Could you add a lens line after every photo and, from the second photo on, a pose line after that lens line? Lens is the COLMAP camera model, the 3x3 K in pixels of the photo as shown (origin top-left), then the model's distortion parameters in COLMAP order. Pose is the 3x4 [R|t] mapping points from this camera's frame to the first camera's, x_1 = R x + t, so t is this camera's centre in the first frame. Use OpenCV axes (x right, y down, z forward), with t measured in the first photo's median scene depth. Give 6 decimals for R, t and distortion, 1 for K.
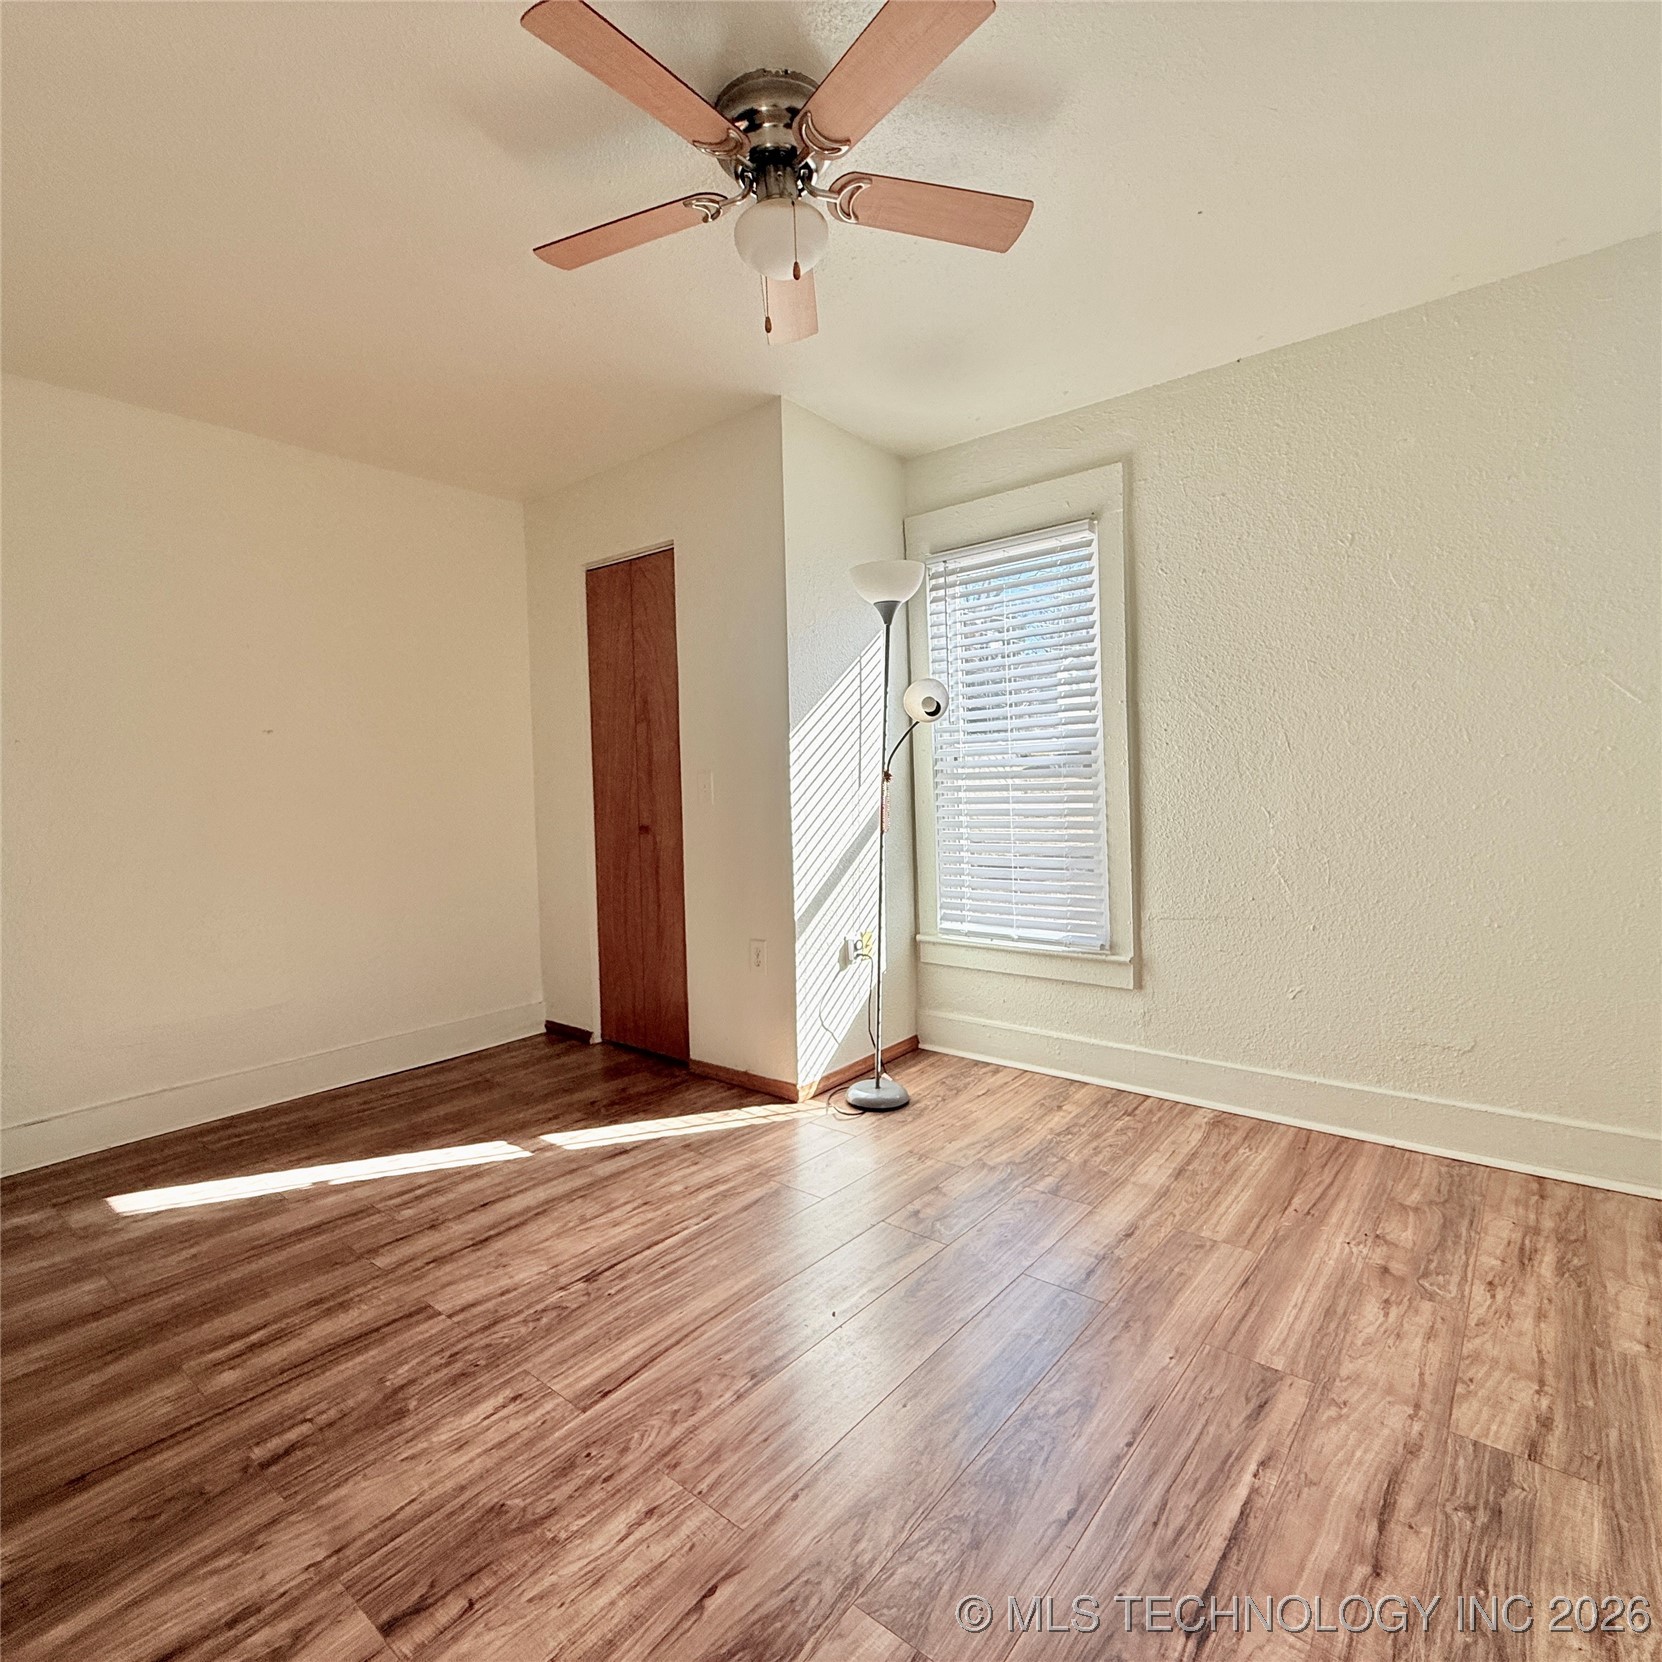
lens RADIAL K [[880.2, 0, 823.5], [0, 880.2, 831.1], [0, 0, 1]] dist [0.001520, -0.000701]
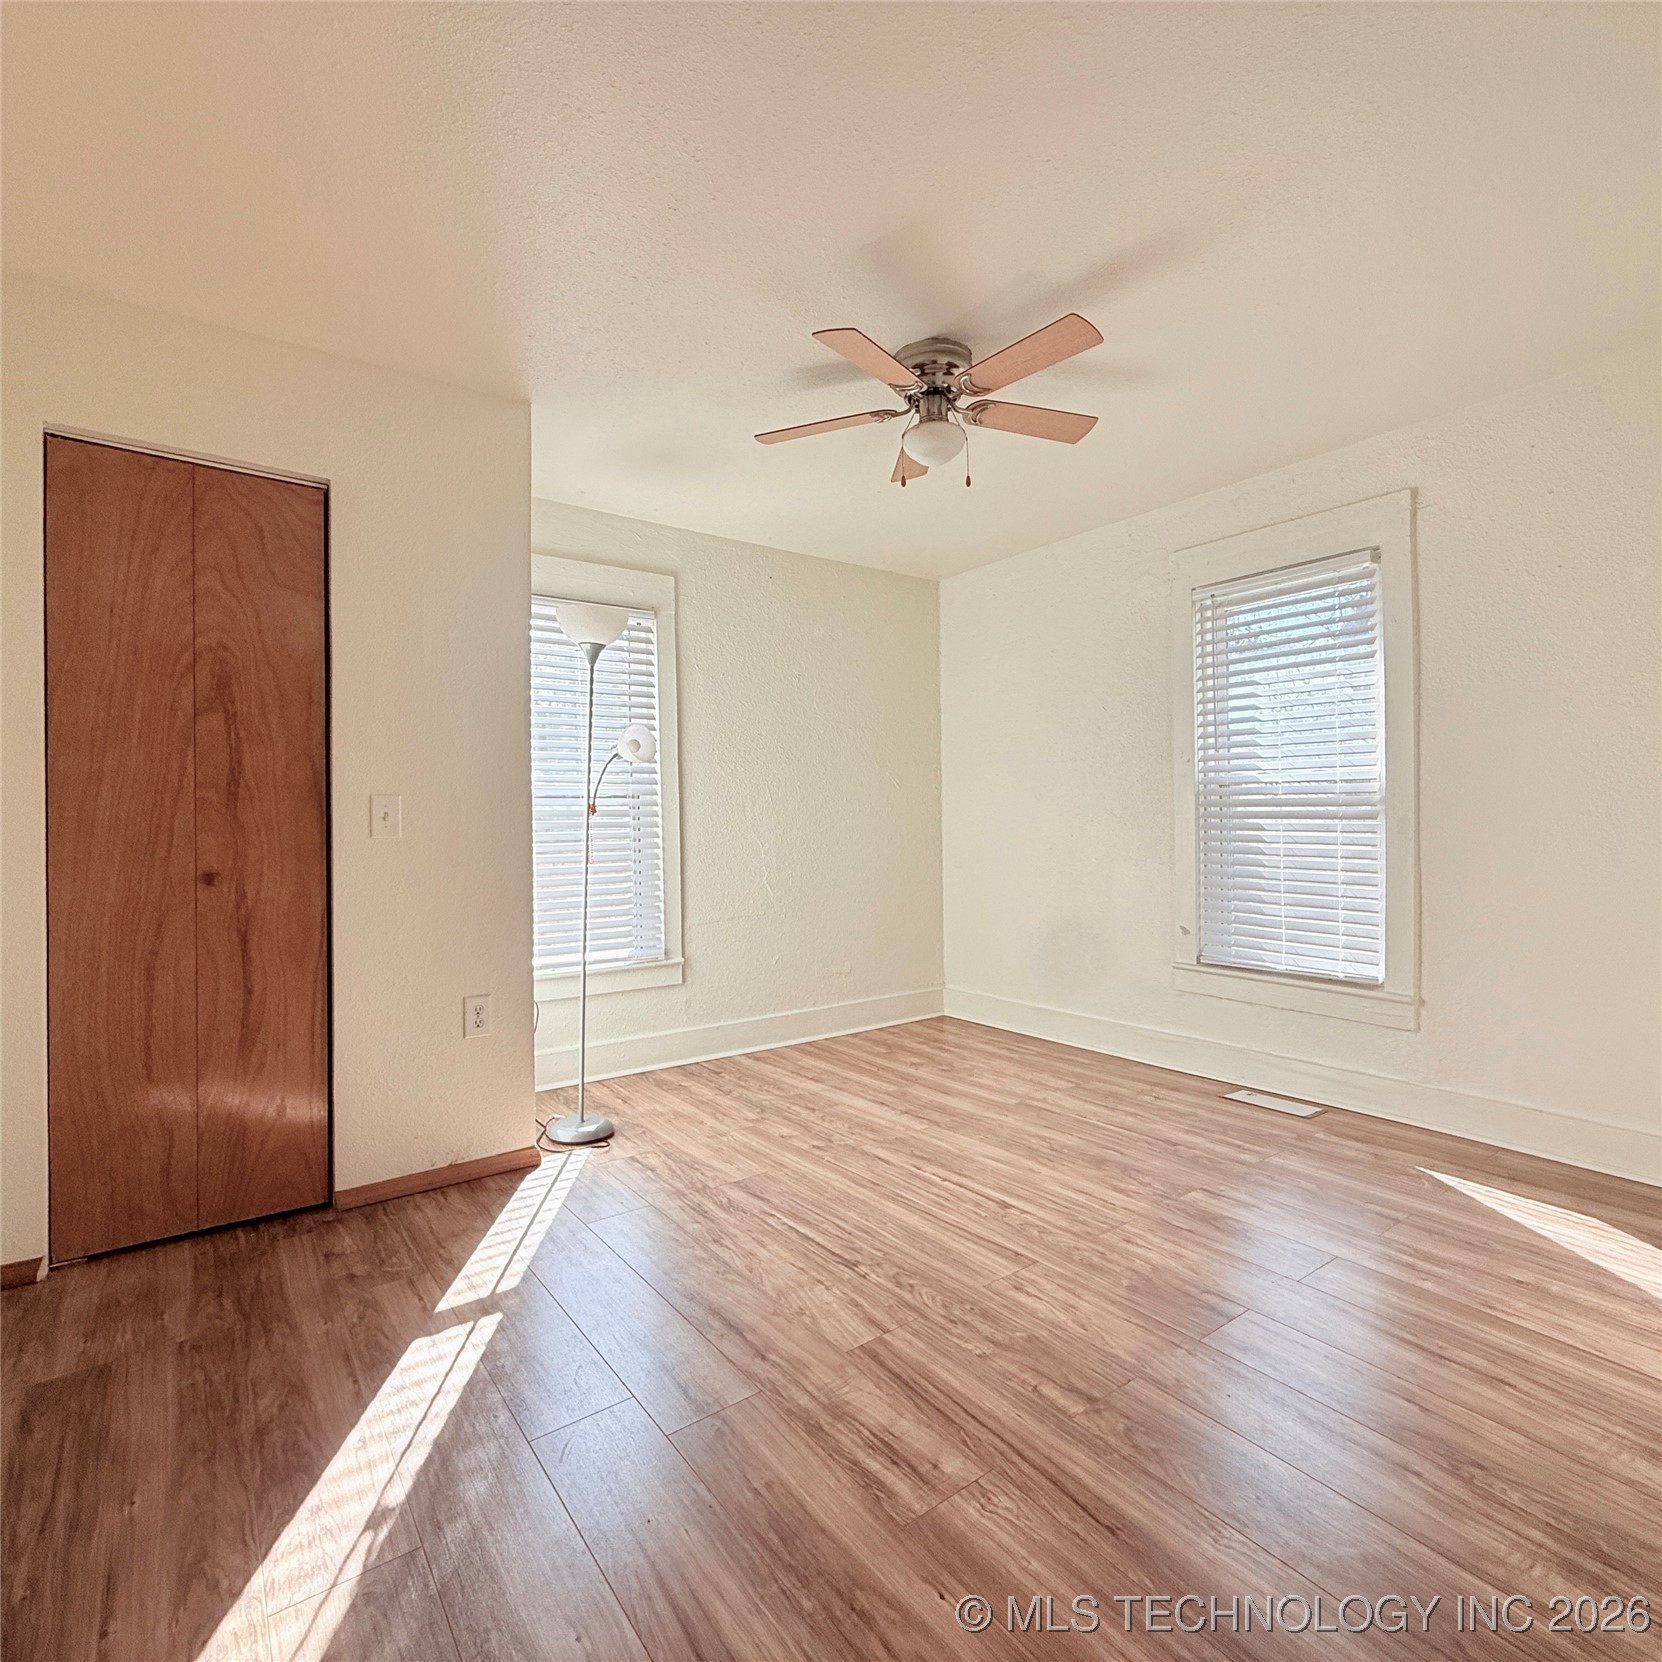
lens RADIAL K [[880.2, 0, 823.5], [0, 880.2, 831.1], [0, 0, 1]] dist [0.001520, -0.000701]
pose [[0.249366, 0.016668, 0.968266, -1.307274], [0.055725, 0.997948, -0.031530, 0.016515], [-0.966805, 0.061819, 0.247925, 0.732304]]
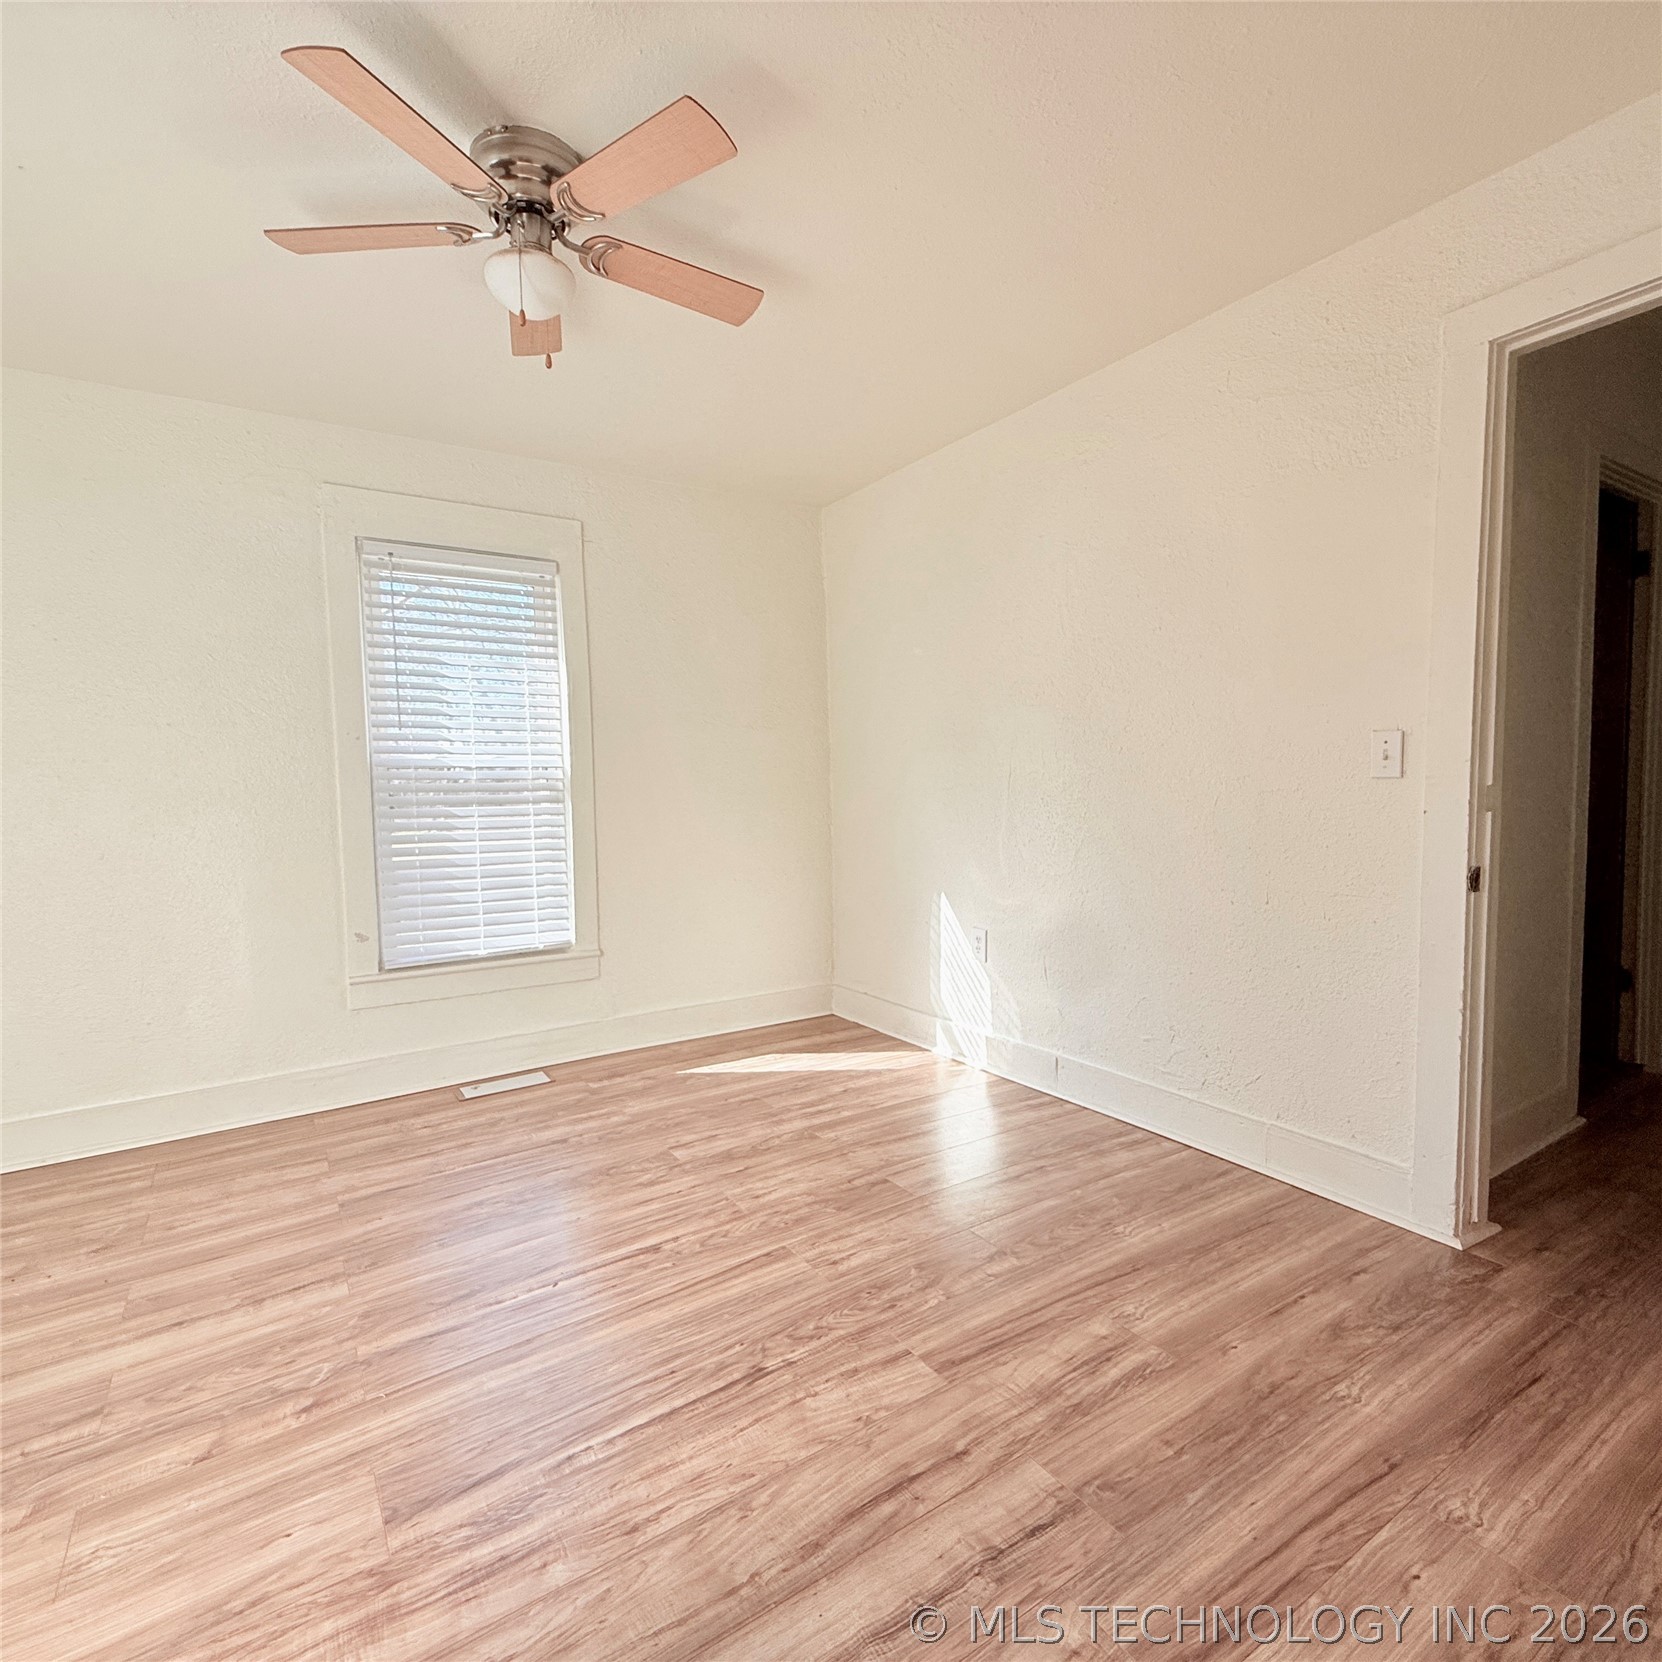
lens RADIAL K [[880.2, 0, 823.5], [0, 880.2, 831.1], [0, 0, 1]] dist [0.001520, -0.000701]
pose [[-0.950983, 0.035814, 0.307162, -0.595058], [0.067733, 0.993276, 0.093892, -0.073763], [-0.301734, 0.110094, -0.947014, 1.703292]]
